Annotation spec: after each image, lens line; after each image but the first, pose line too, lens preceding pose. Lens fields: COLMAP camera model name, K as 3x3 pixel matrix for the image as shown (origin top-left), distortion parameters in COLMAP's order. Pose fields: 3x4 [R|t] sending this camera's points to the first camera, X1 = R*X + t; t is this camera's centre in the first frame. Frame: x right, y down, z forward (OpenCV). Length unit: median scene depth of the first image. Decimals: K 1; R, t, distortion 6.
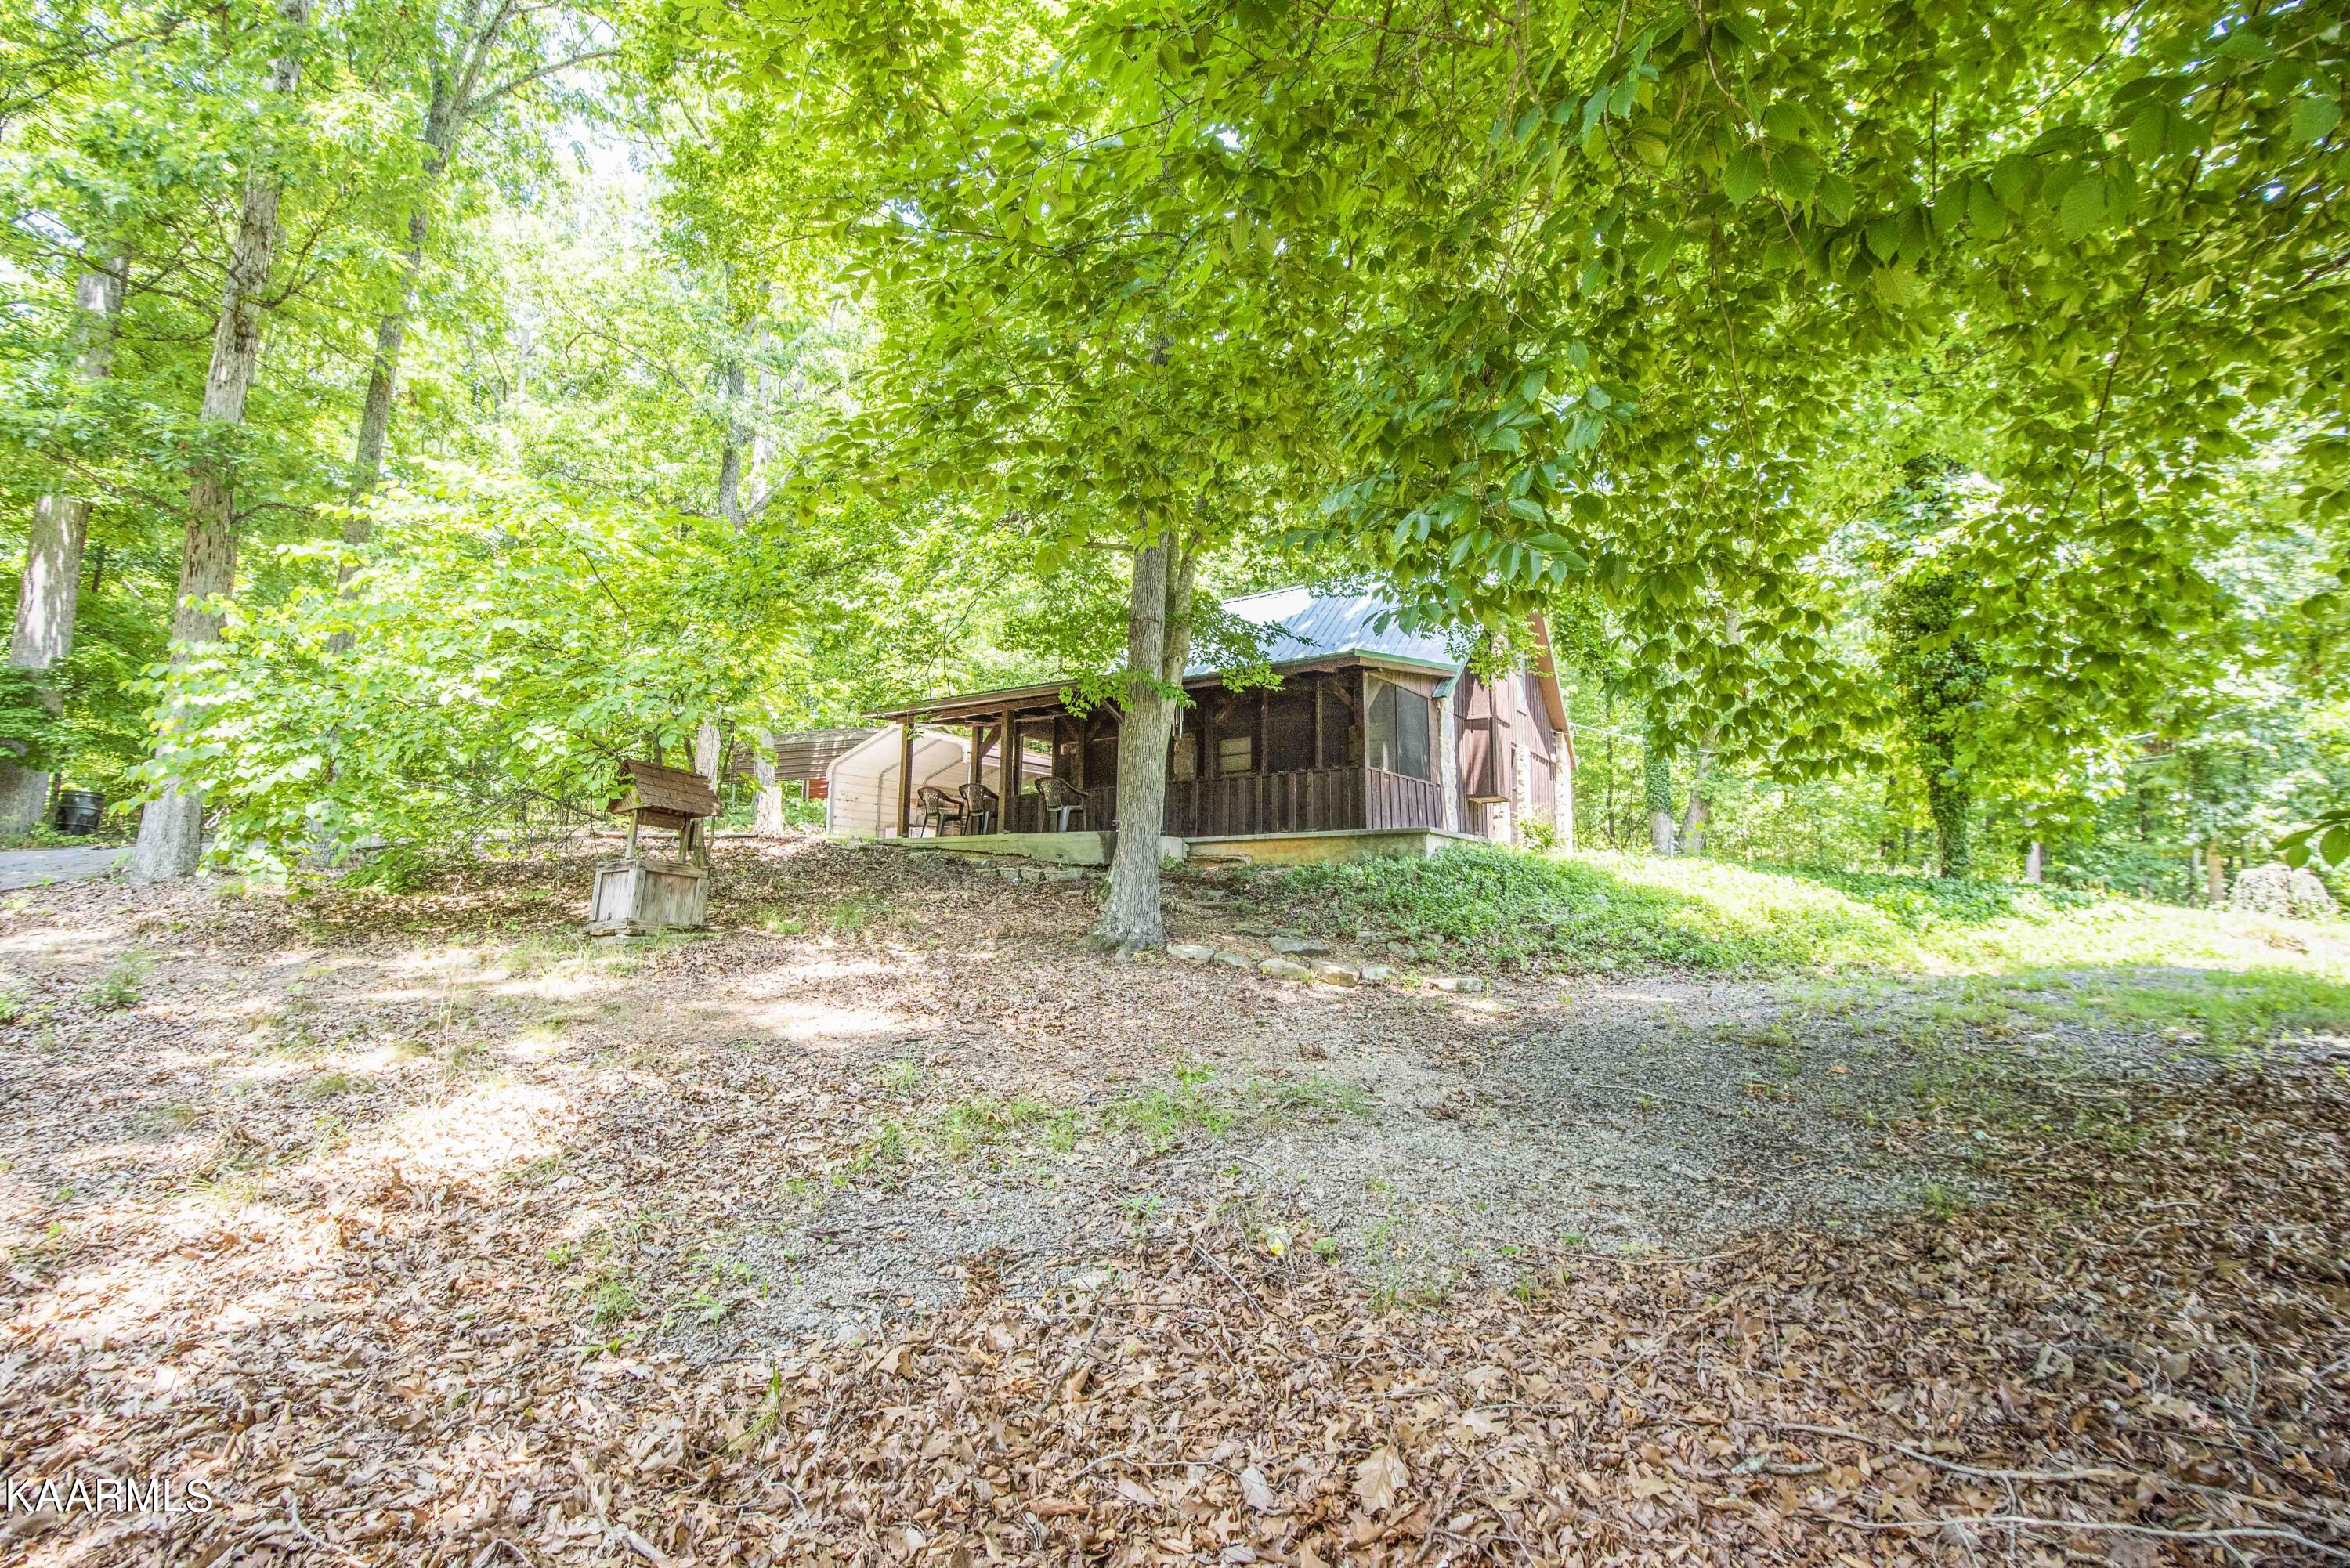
lens RADIAL K [[1069.0, 0, 1182.8], [0, 1069.0, 788.4], [0, 0, 1]] dist [-0.000375, -0.024054]
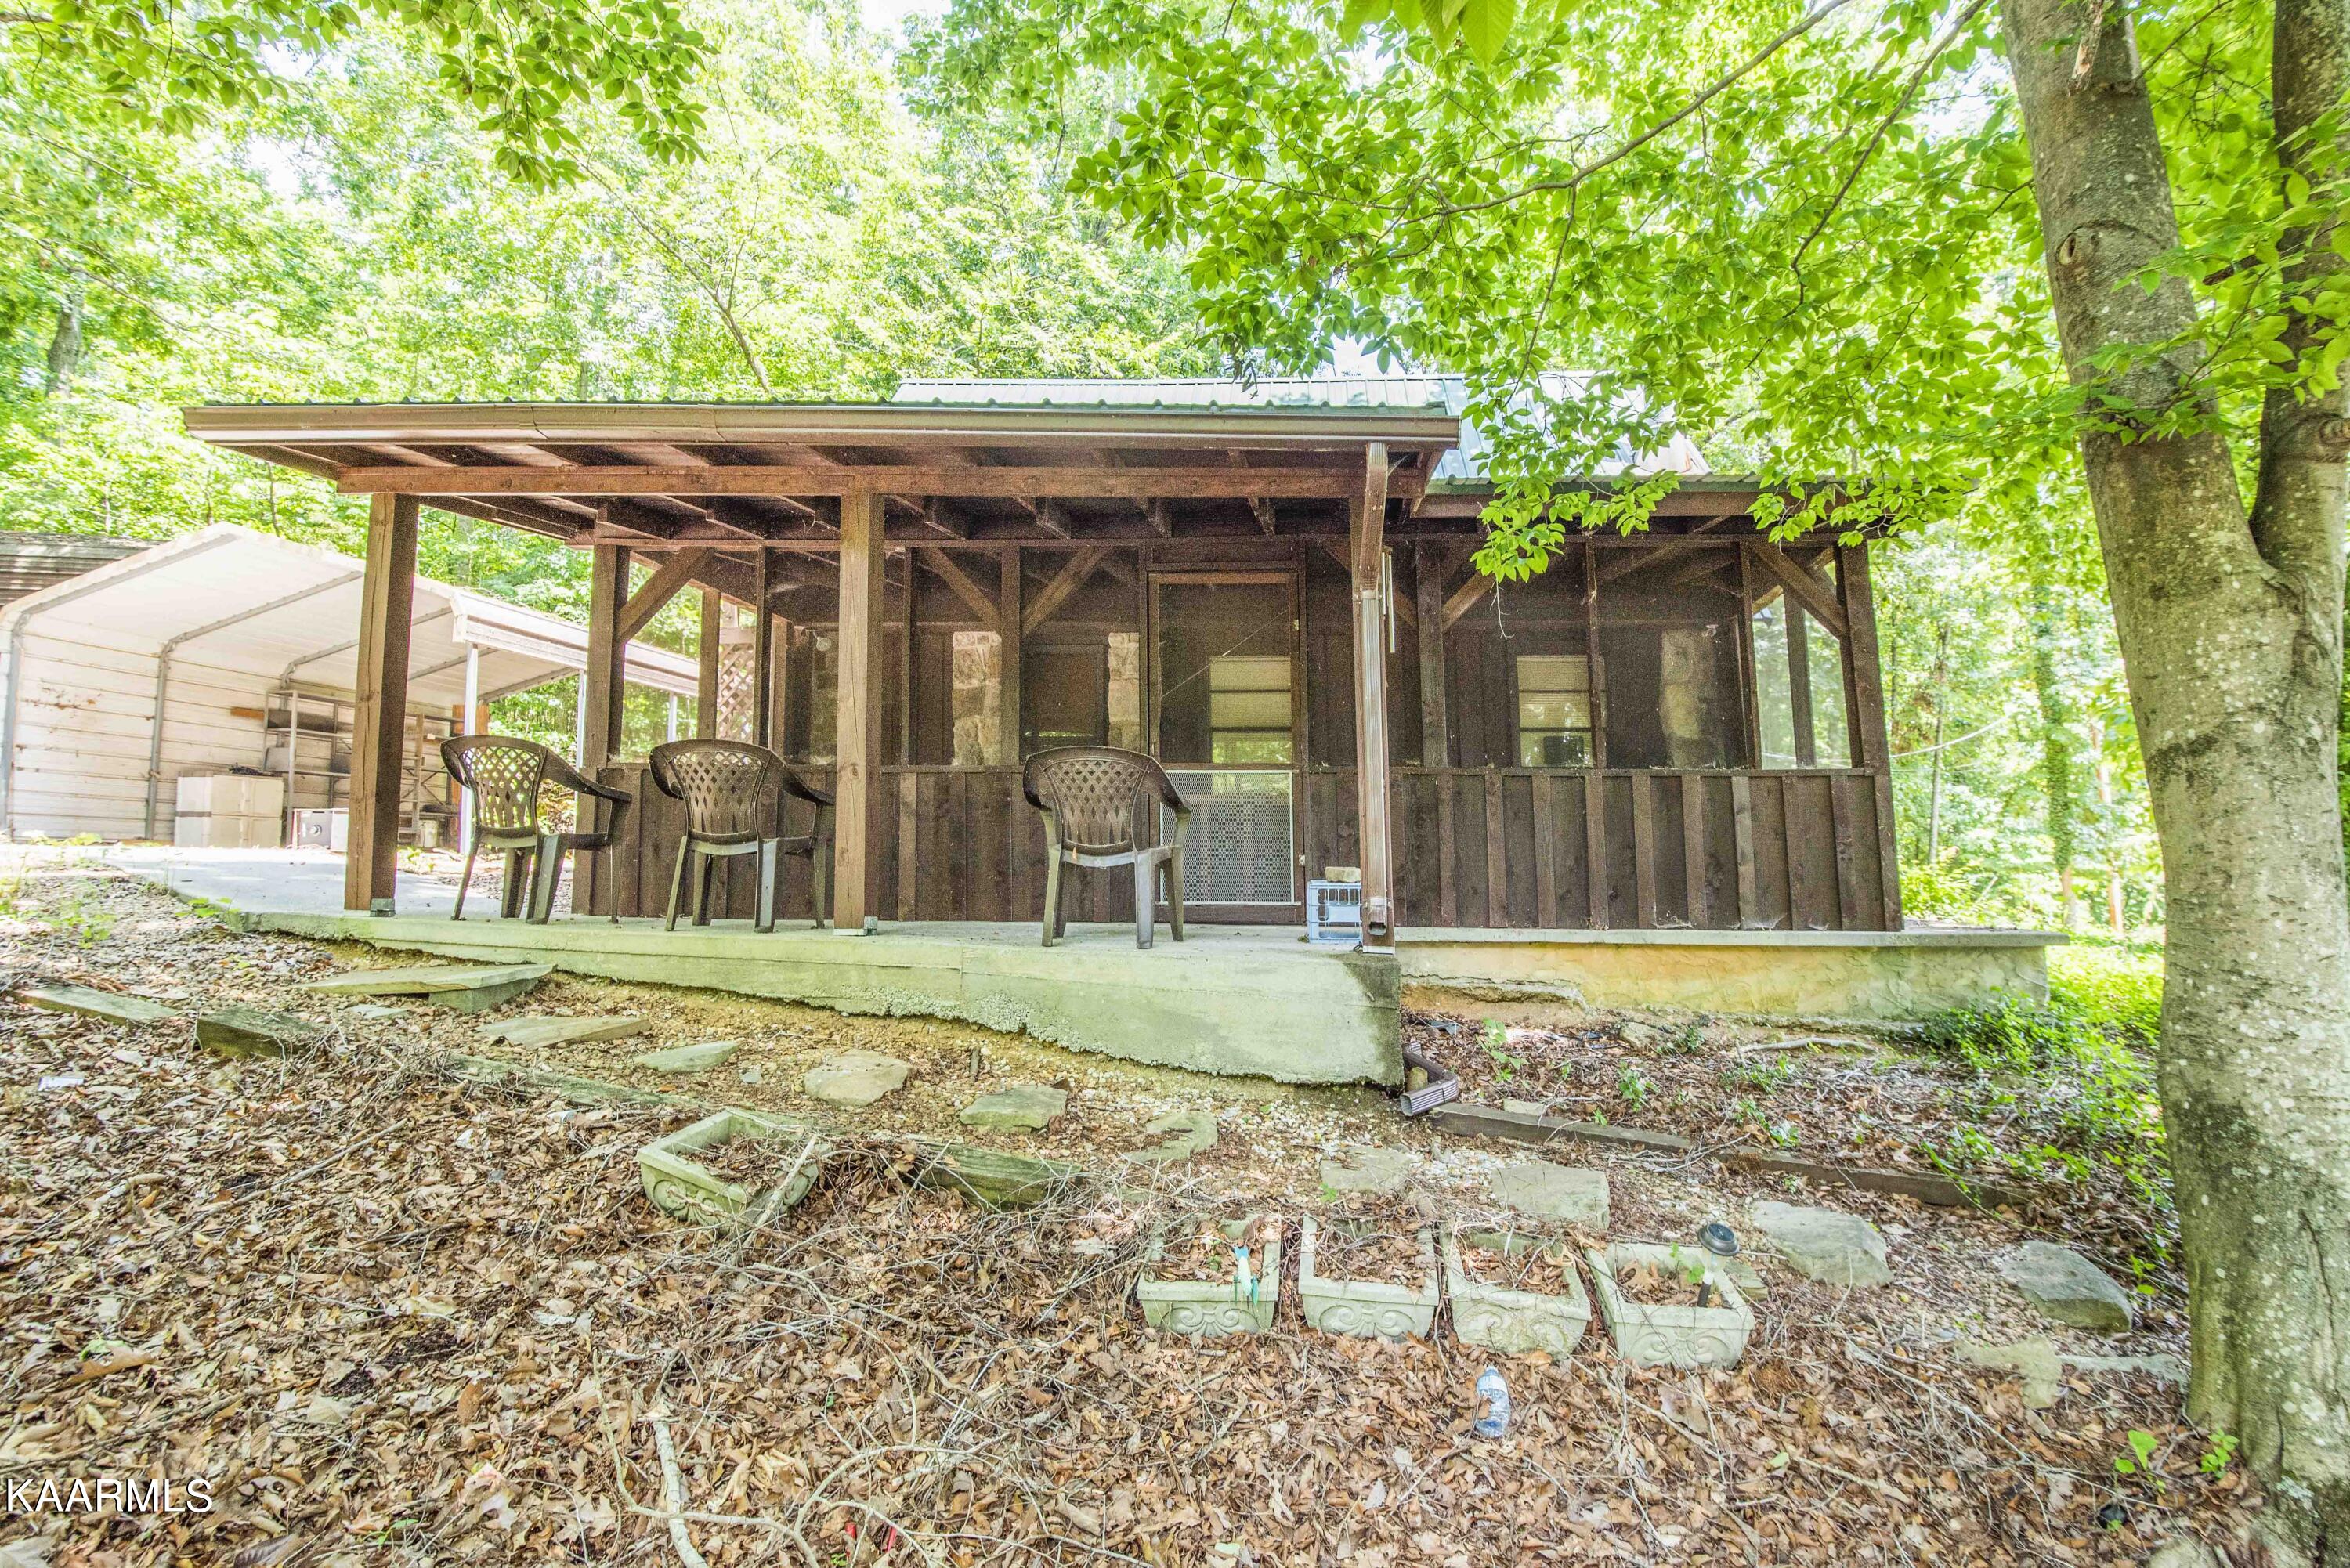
lens RADIAL K [[1069.0, 0, 1182.8], [0, 1069.0, 788.4], [0, 0, 1]] dist [-0.000375, -0.024054]
pose [[0.849289, 0.031488, 0.526988, -0.227710], [-0.071467, 0.995888, 0.055671, -0.015291], [-0.523068, -0.084943, 0.848047, 0.651631]]
